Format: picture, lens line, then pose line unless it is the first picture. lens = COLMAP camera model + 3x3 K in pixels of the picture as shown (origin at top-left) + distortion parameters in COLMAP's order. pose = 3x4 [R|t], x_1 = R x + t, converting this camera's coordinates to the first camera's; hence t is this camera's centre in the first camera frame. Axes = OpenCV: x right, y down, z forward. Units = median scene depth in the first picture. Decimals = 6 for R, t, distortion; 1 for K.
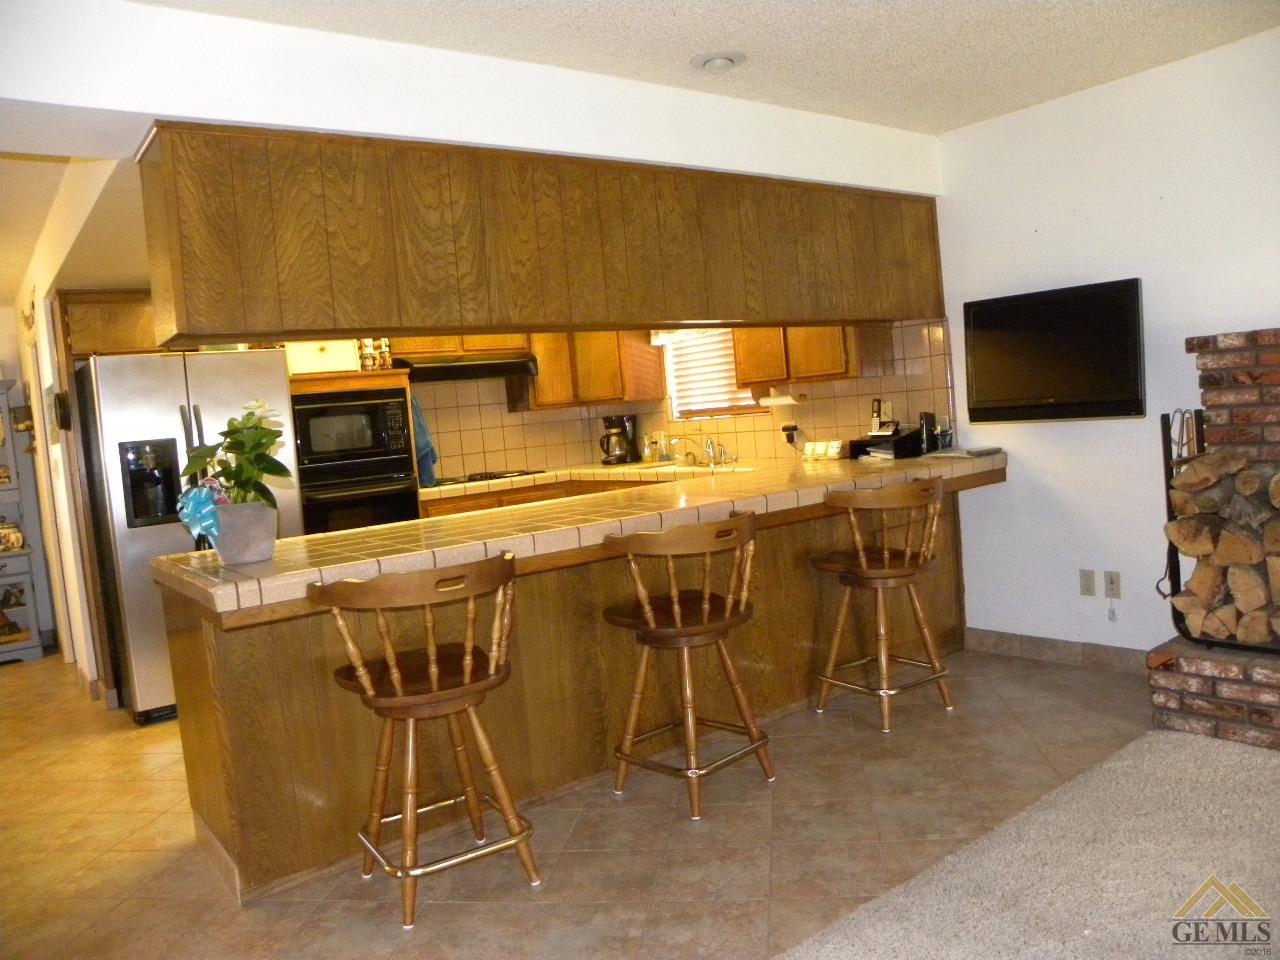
lens RADIAL K [[970.2, 0, 650.7], [0, 970.2, 477.4], [0, 0, 1]] dist [-0.167555, 0.115198]
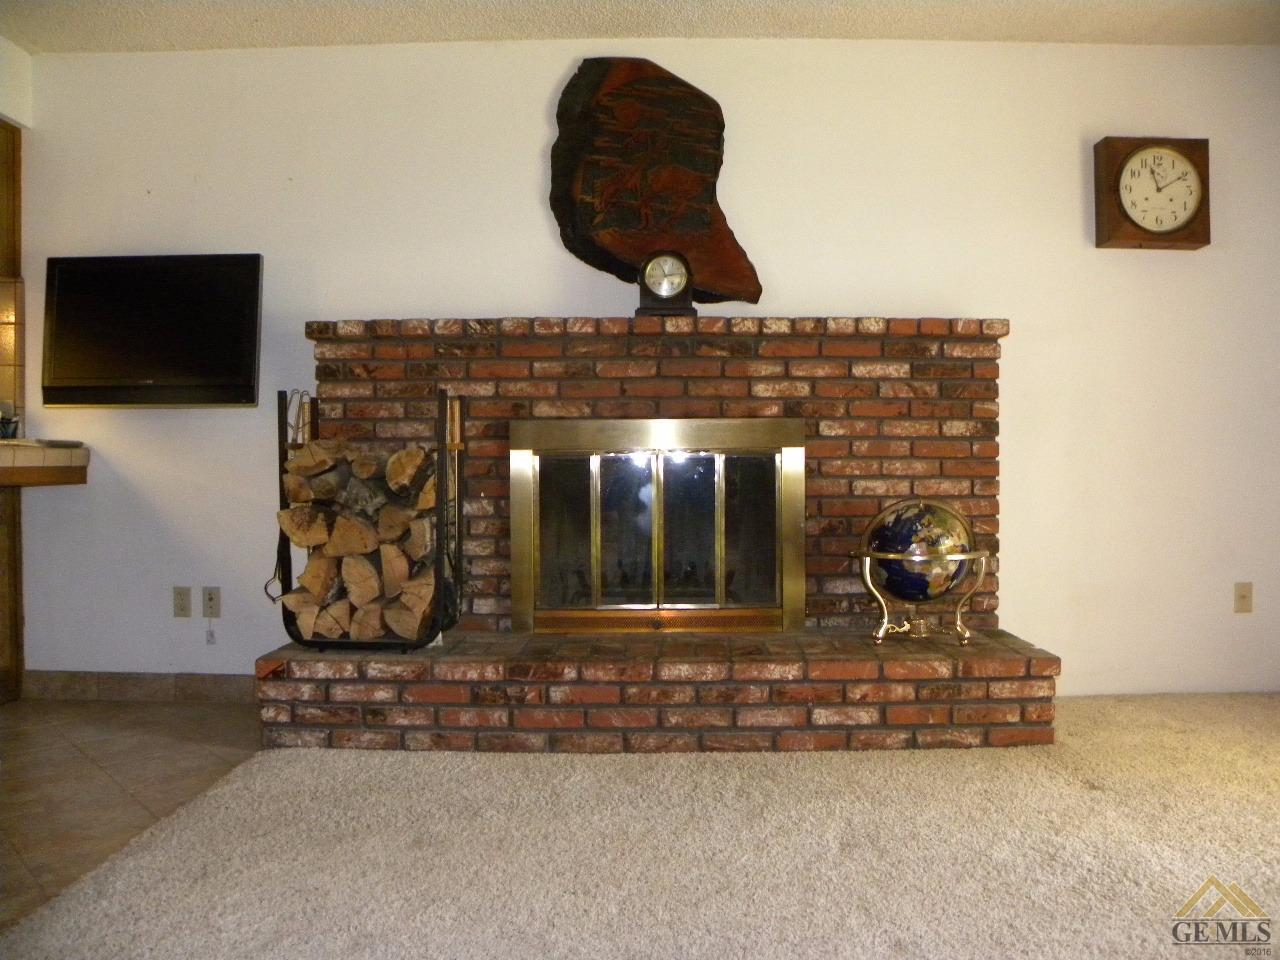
lens RADIAL K [[970.2, 0, 650.7], [0, 970.2, 477.4], [0, 0, 1]] dist [-0.167555, 0.115198]
pose [[0.614432, 0.079936, 0.784910, 0.061356], [-0.000938, 0.994927, -0.100591, 0.110084], [-0.788969, 0.061070, 0.611391, 0.168900]]
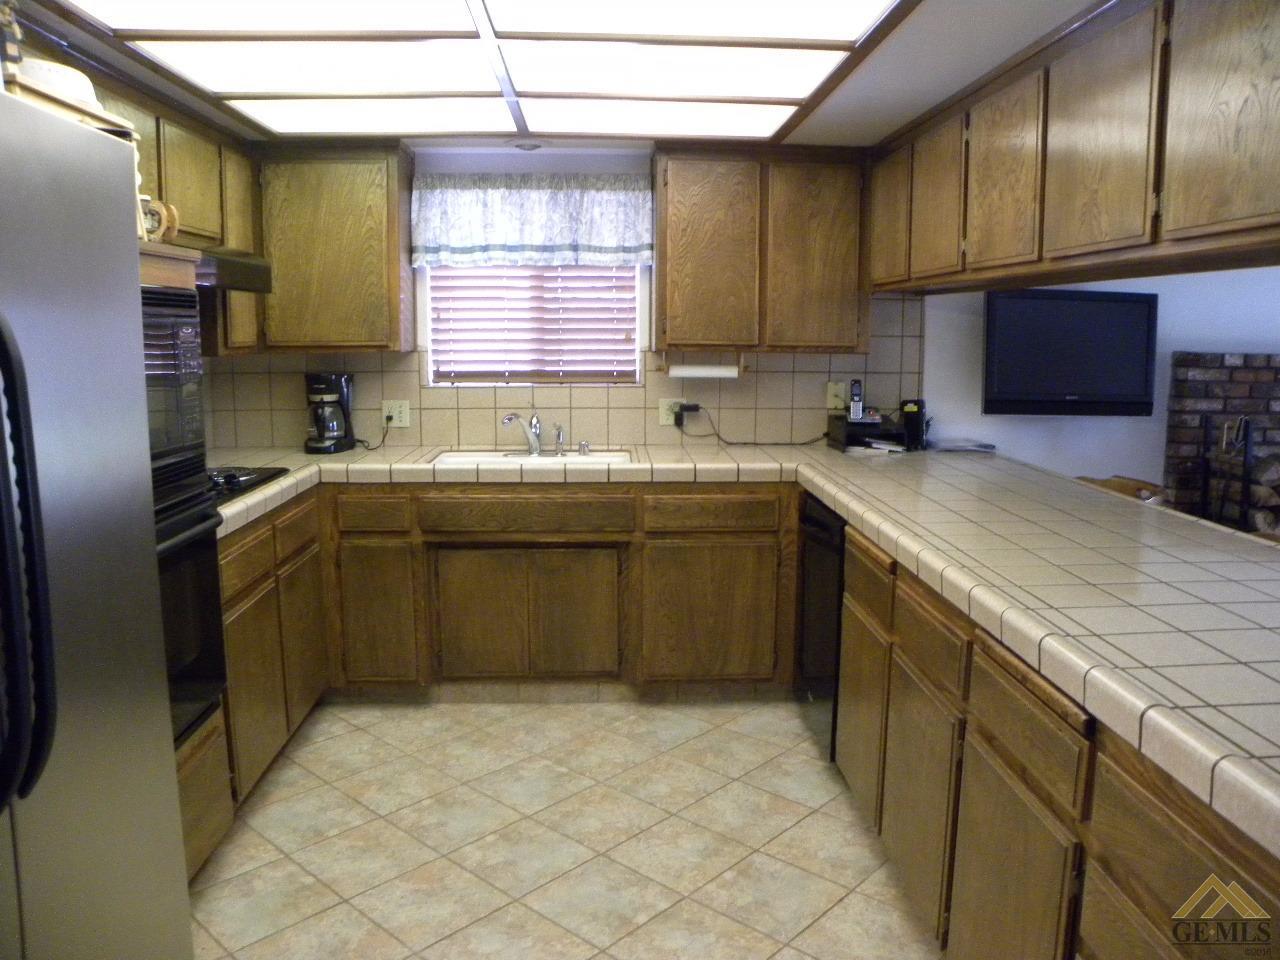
lens RADIAL K [[970.2, 0, 650.7], [0, 970.2, 477.4], [0, 0, 1]] dist [-0.167555, 0.115198]
pose [[0.560743, -0.031044, 0.827408, -0.849140], [0.000259, 0.999303, 0.037318, -0.040898], [-0.827990, -0.020712, 0.560360, 0.999759]]
